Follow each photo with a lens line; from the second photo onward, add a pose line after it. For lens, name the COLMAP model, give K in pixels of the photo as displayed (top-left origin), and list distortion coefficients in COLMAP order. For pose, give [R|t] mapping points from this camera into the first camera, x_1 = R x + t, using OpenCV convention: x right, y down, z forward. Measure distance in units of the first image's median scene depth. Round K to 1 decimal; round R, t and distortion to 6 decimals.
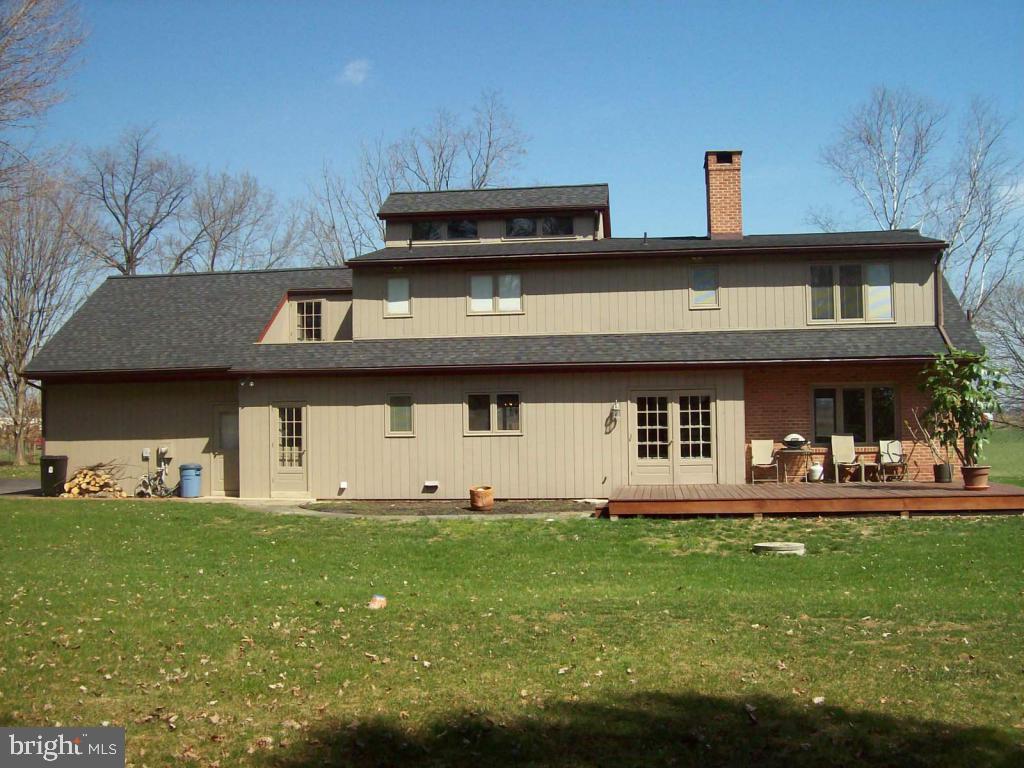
lens RADIAL K [[1081.7, 0, 512.0], [0, 1081.7, 384.0], [0, 0, 1]] dist [-0.188306, 0.165699]
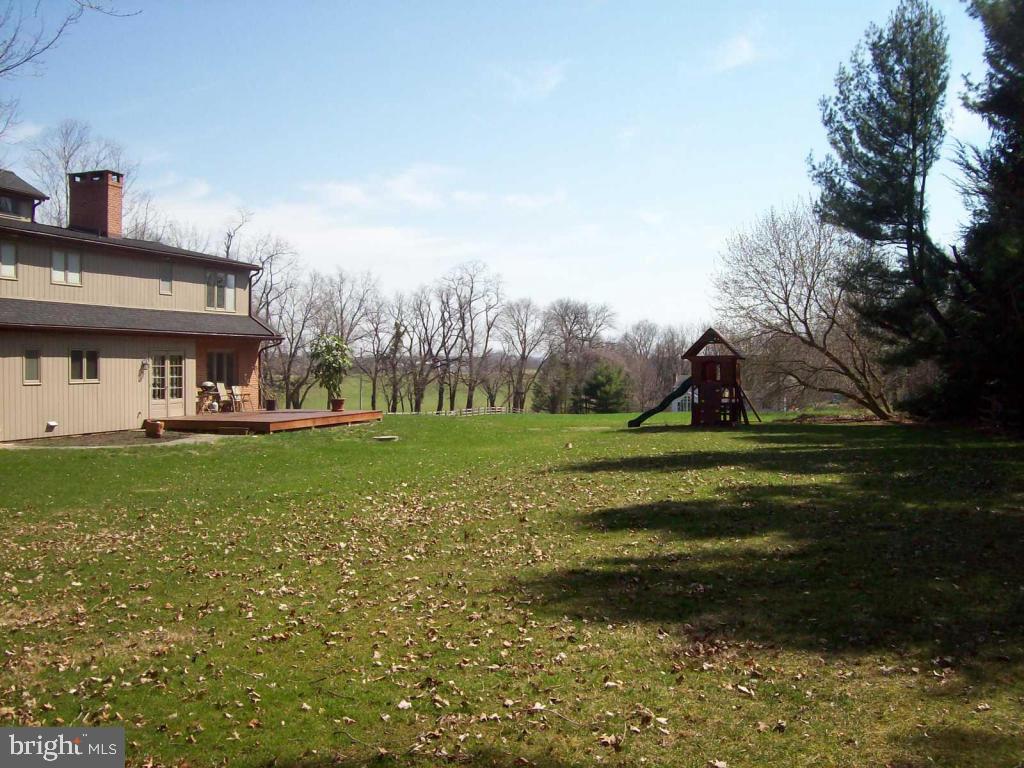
lens RADIAL K [[1081.7, 0, 512.0], [0, 1081.7, 384.0], [0, 0, 1]] dist [-0.188306, 0.165699]
pose [[0.178366, -0.003941, 0.983956, -1.144554], [-0.041297, 0.999081, 0.011488, 0.014056], [-0.983097, -0.042683, 0.178039, 0.293971]]
